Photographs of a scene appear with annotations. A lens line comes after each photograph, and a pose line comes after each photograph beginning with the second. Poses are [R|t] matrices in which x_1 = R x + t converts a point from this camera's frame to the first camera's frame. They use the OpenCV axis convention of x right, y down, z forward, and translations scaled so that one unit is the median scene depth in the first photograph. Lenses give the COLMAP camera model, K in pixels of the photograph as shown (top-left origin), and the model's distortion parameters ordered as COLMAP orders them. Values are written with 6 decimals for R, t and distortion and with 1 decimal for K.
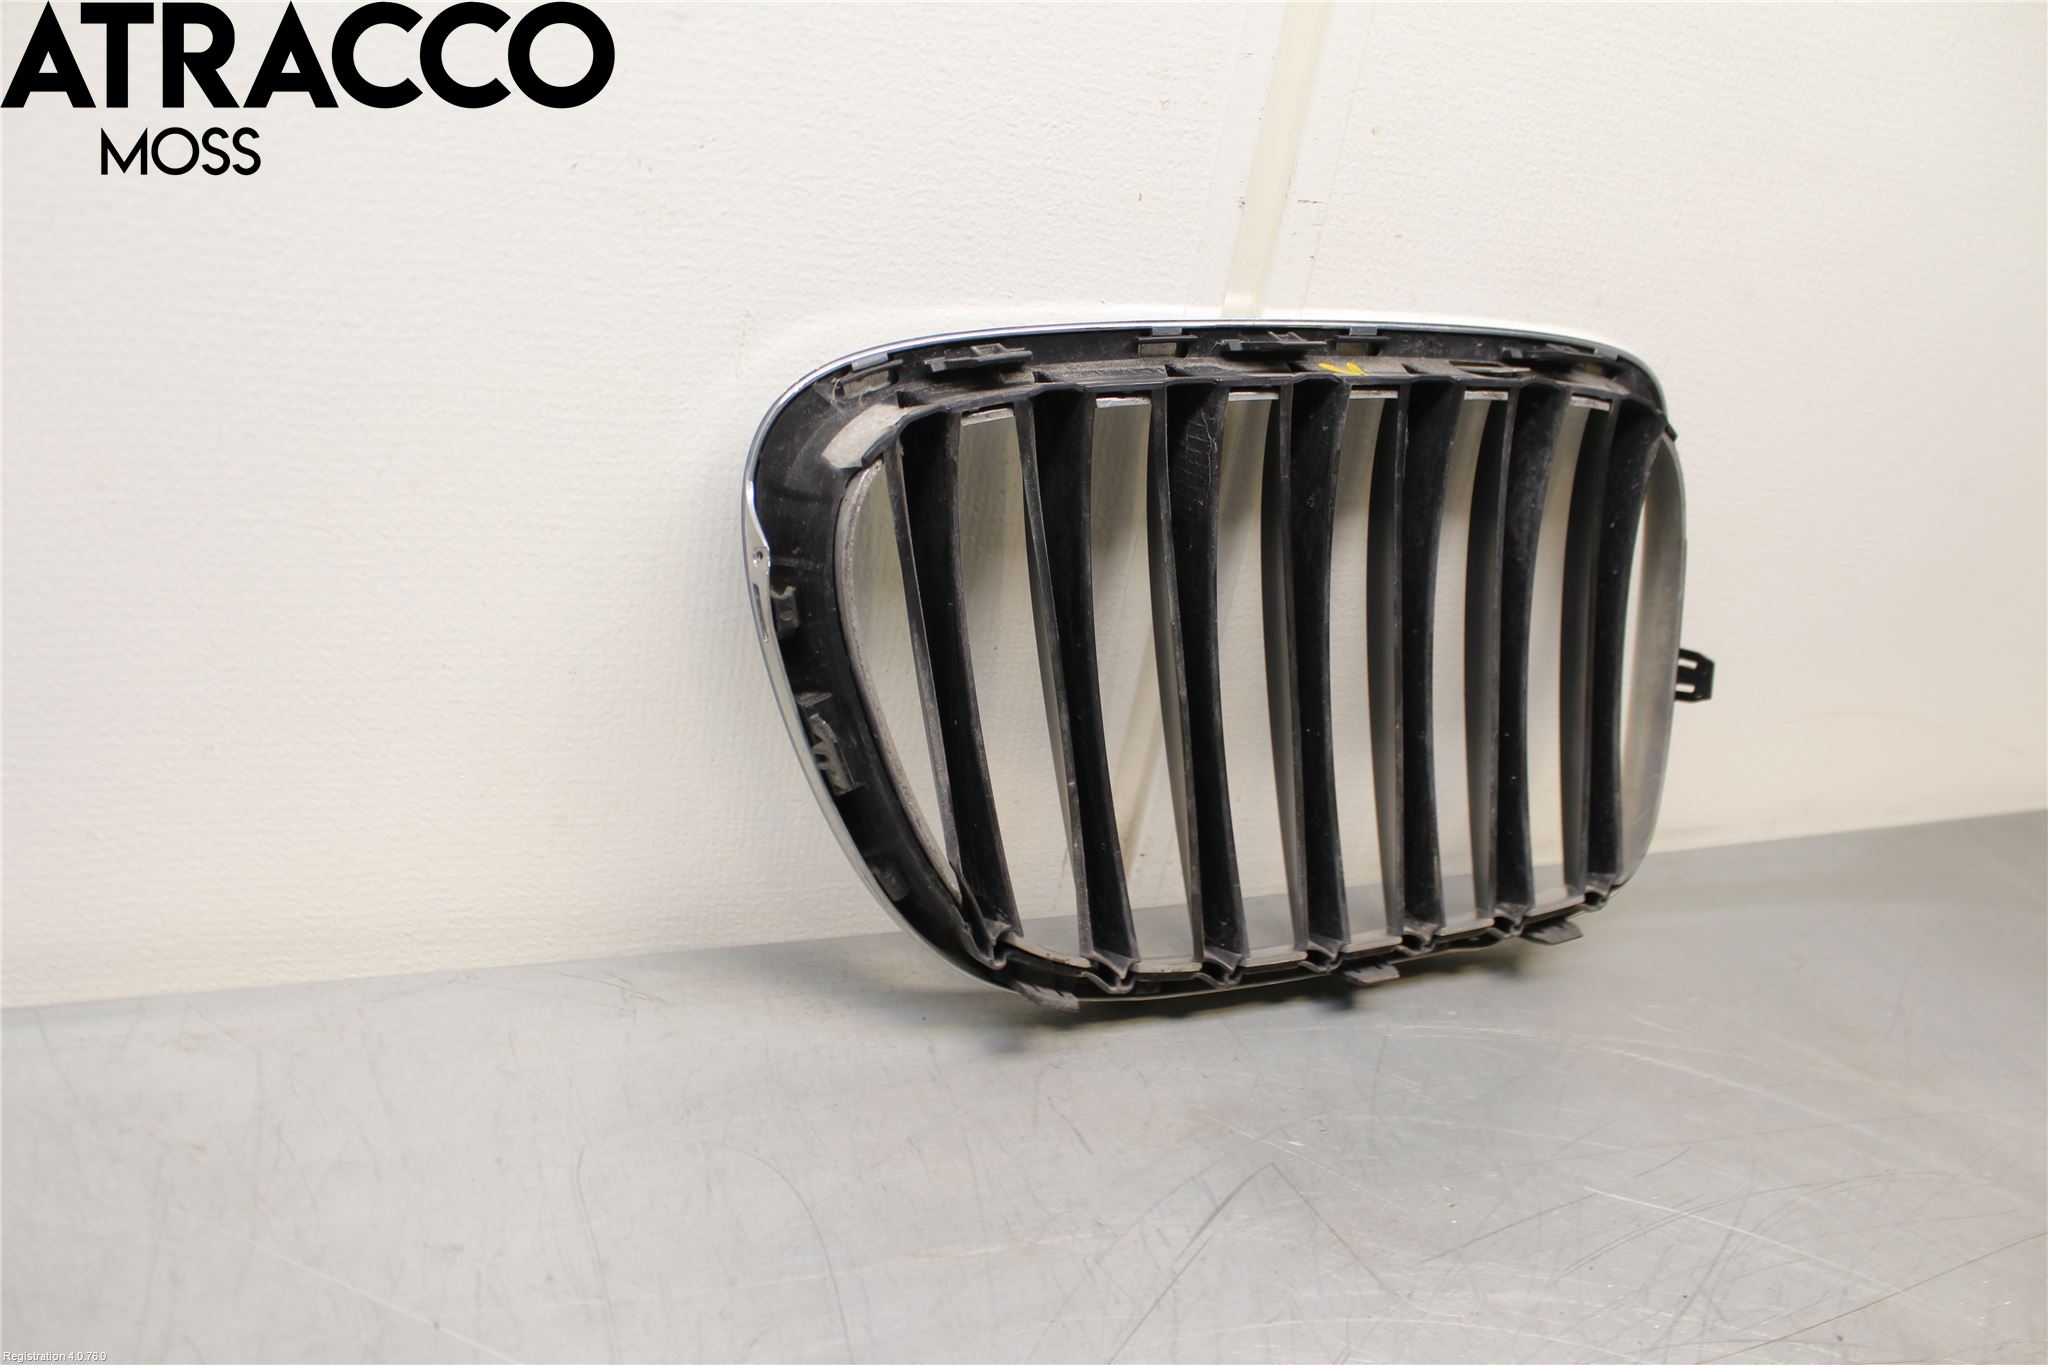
lens RADIAL K [[1675.6, 0, 993.7], [0, 1675.6, 698.1], [0, 0, 1]] dist [-0.168315, 0.107488]
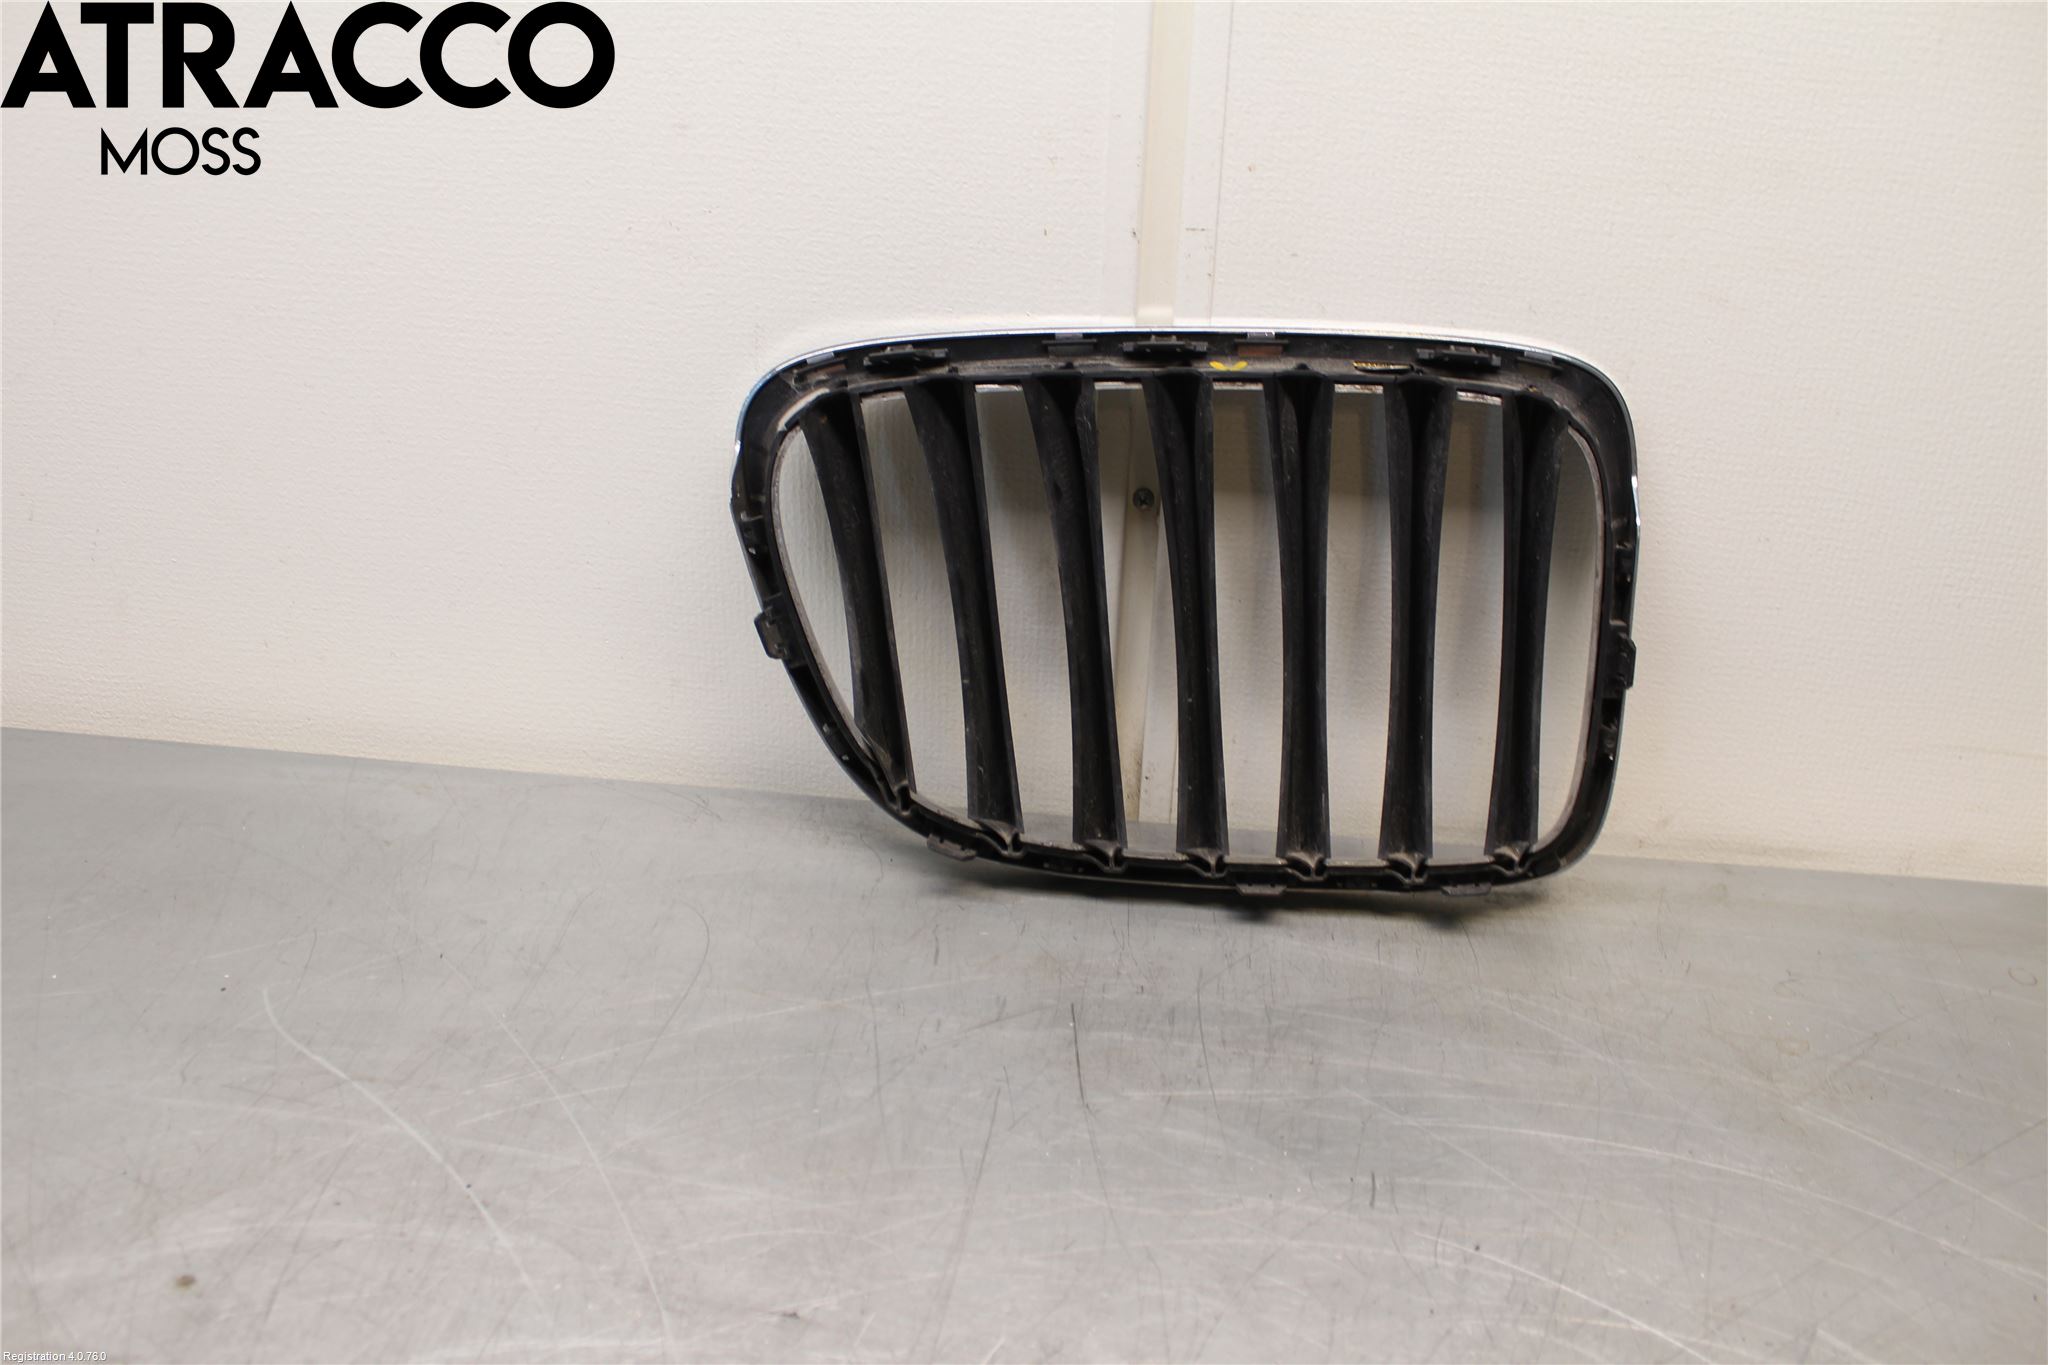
lens RADIAL K [[1675.6, 0, 973.6], [0, 1675.6, 702.8], [0, 0, 1]] dist [-0.168315, 0.107488]
pose [[0.870253, 0.092316, -0.483877, 0.679643], [-0.108441, 0.994088, -0.005376, 0.073671], [0.480520, 0.057151, 0.875120, -0.136606]]
